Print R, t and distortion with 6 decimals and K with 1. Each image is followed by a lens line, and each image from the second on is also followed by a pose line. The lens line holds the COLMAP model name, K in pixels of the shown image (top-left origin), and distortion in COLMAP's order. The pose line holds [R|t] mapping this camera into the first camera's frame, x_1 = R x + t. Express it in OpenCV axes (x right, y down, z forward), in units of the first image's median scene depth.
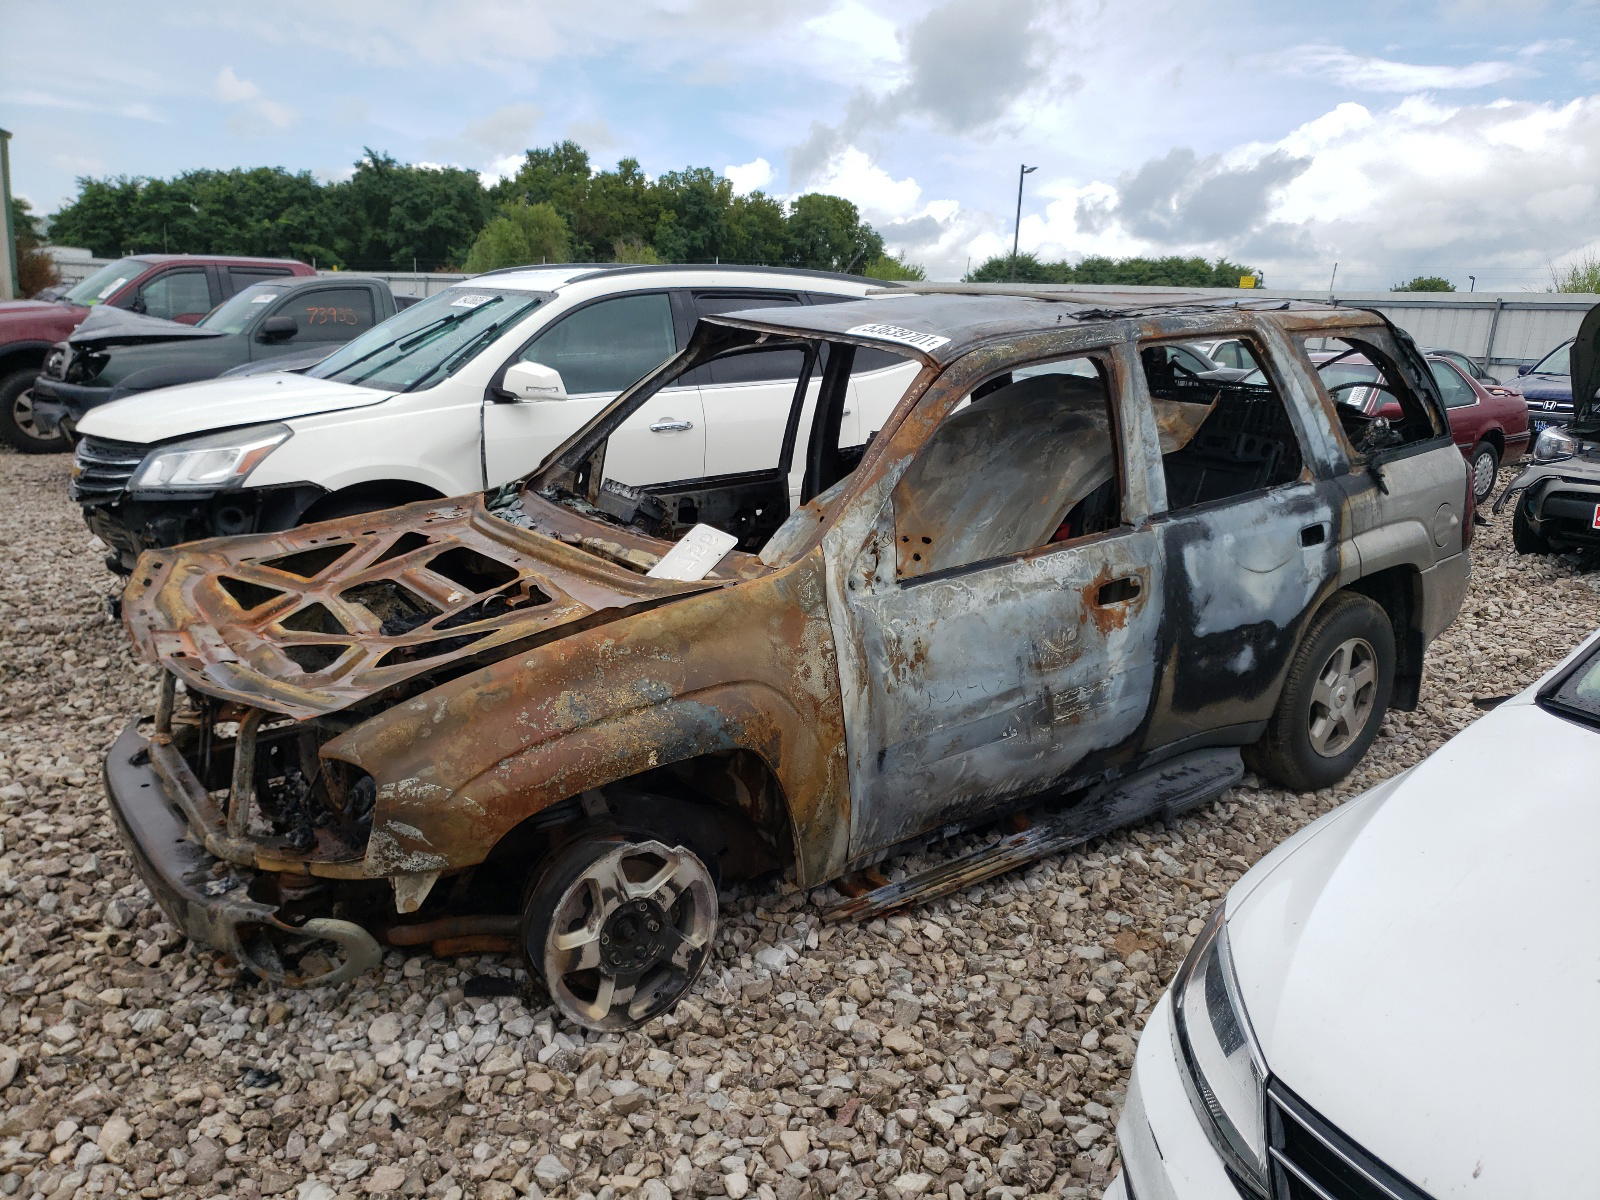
lens RADIAL K [[1227.6, 0, 802.7], [0, 1227.6, 592.6], [0, 0, 1]] dist [0.017658, -0.003681]
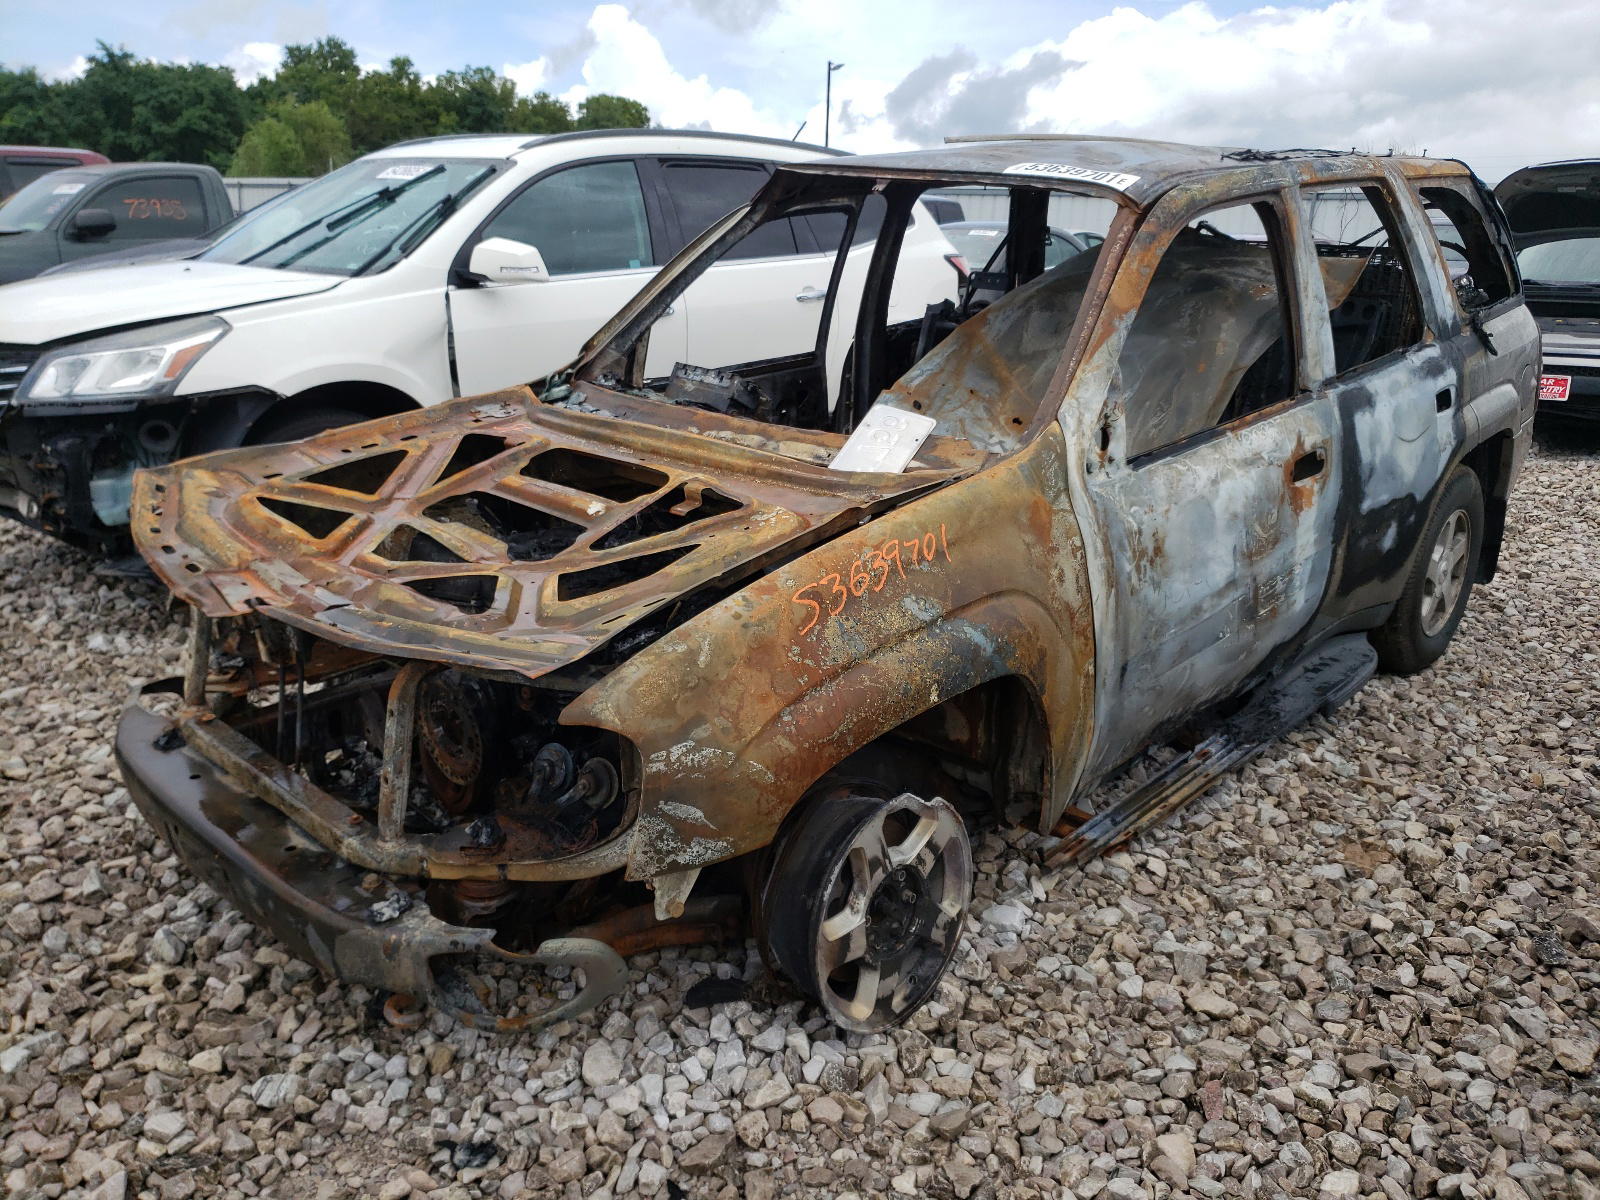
lens RADIAL K [[1222.0, 0, 799.9], [0, 1222.0, 564.3], [0, 0, 1]] dist [0.007648, 0.004907]
pose [[0.985451, -0.058033, 0.159747, -0.276281], [0.050073, 0.997316, 0.053411, 0.004137], [-0.162418, -0.044635, 0.985712, 0.200667]]
